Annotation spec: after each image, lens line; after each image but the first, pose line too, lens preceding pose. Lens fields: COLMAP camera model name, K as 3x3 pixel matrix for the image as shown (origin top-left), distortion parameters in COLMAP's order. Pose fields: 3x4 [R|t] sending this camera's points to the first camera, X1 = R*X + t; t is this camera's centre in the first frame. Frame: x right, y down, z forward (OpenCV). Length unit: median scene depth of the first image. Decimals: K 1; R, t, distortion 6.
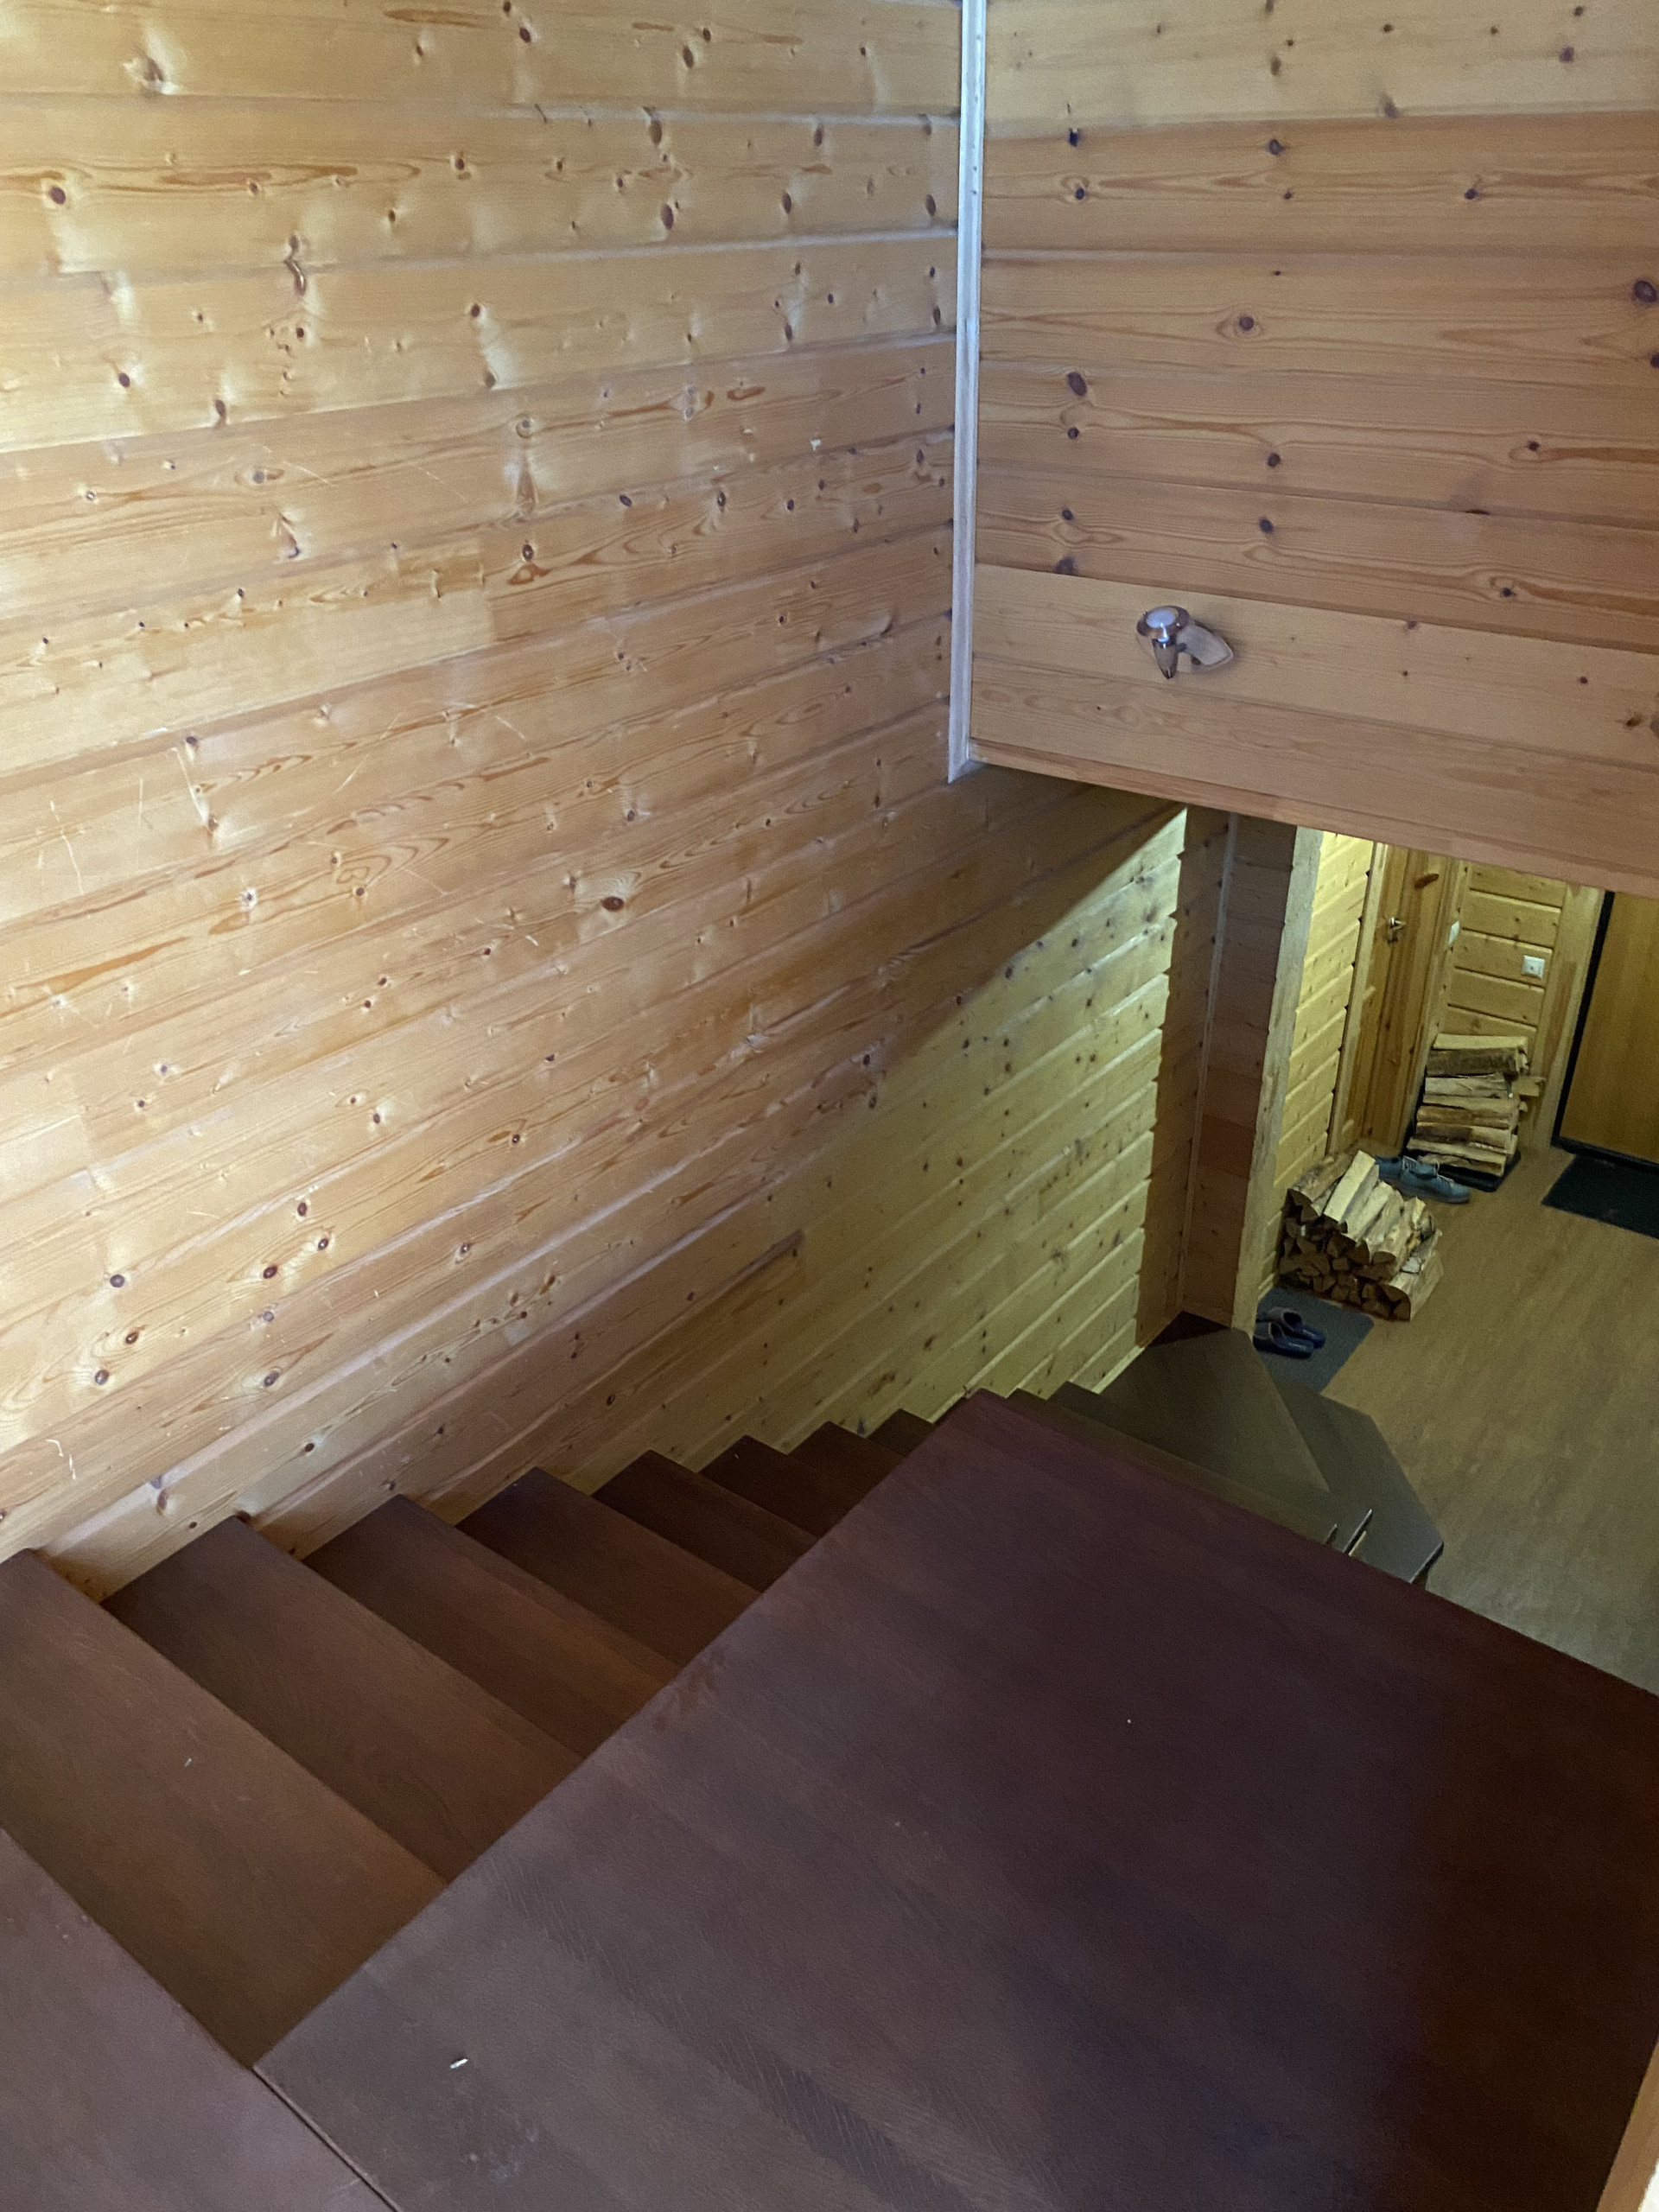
lens RADIAL K [[1690.2, 0, 807.9], [0, 1690.2, 1099.0], [0, 0, 1]] dist [0.093545, -0.205436]
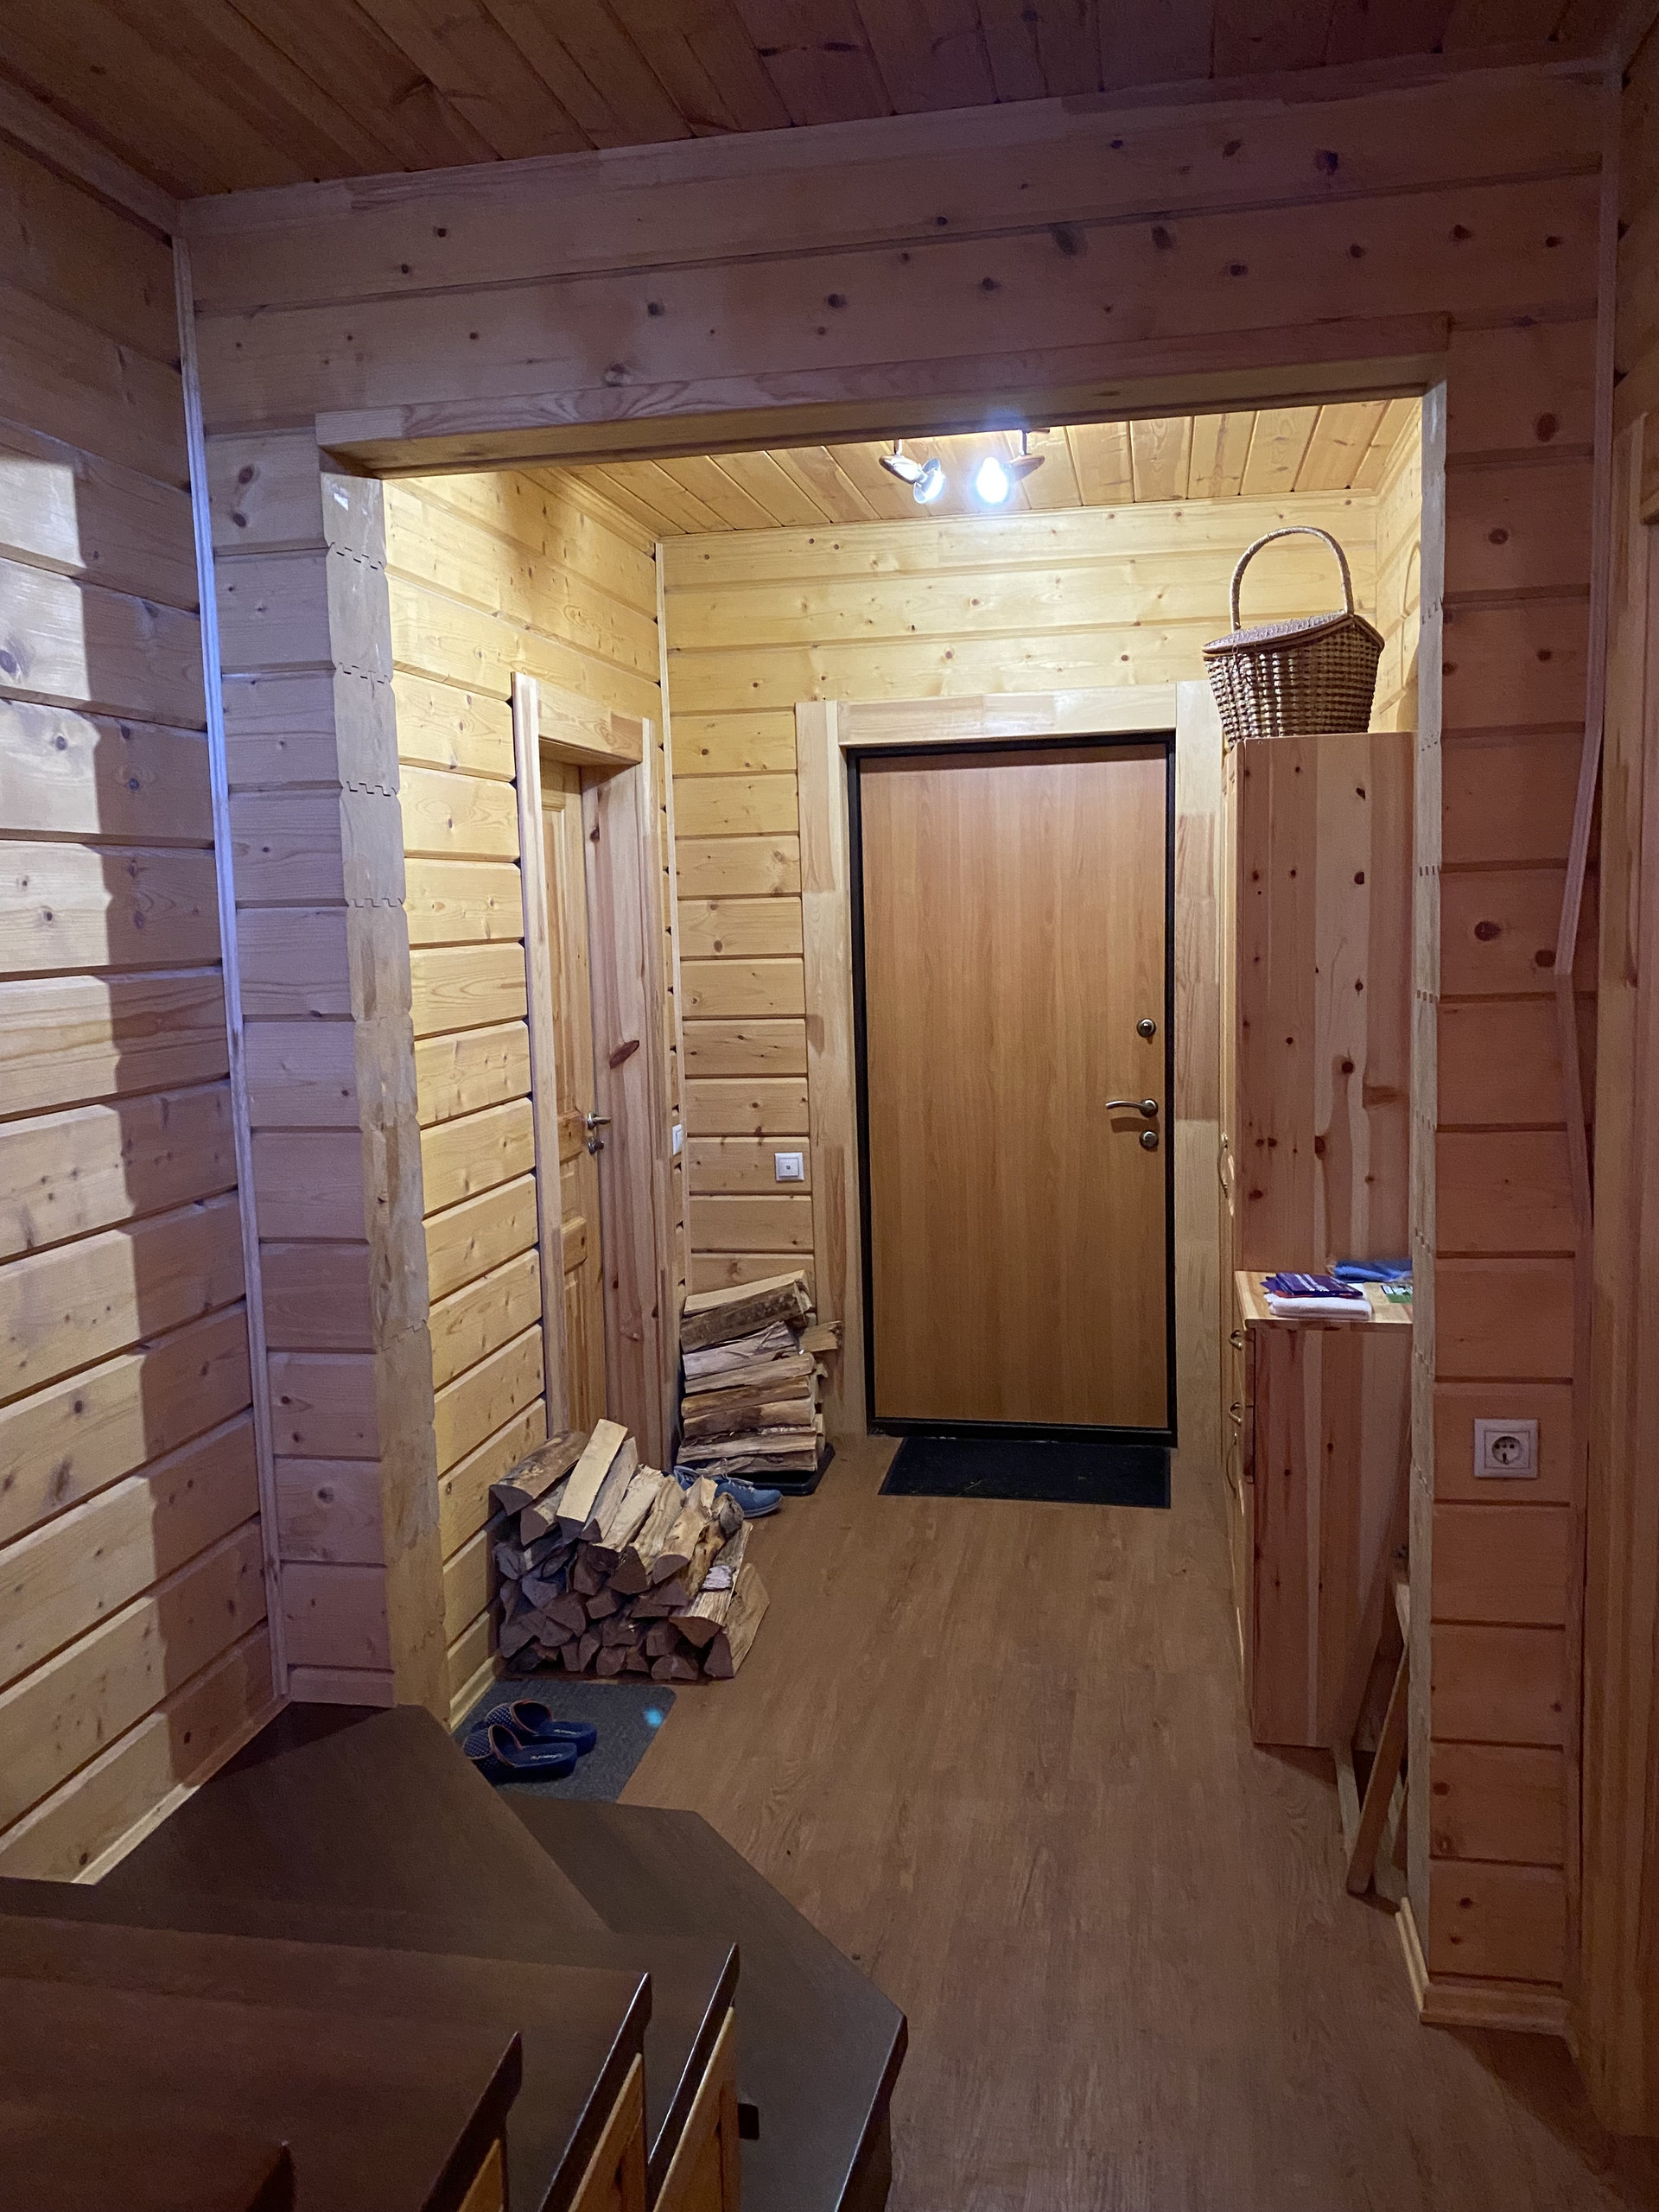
lens RADIAL K [[1690.2, 0, 807.9], [0, 1690.2, 1099.0], [0, 0, 1]] dist [0.093545, -0.205436]
pose [[0.897279, -0.061540, 0.437154, 0.136469], [0.224474, 0.916269, -0.331757, 0.143427], [-0.380134, 0.395808, 0.835963, 0.431736]]
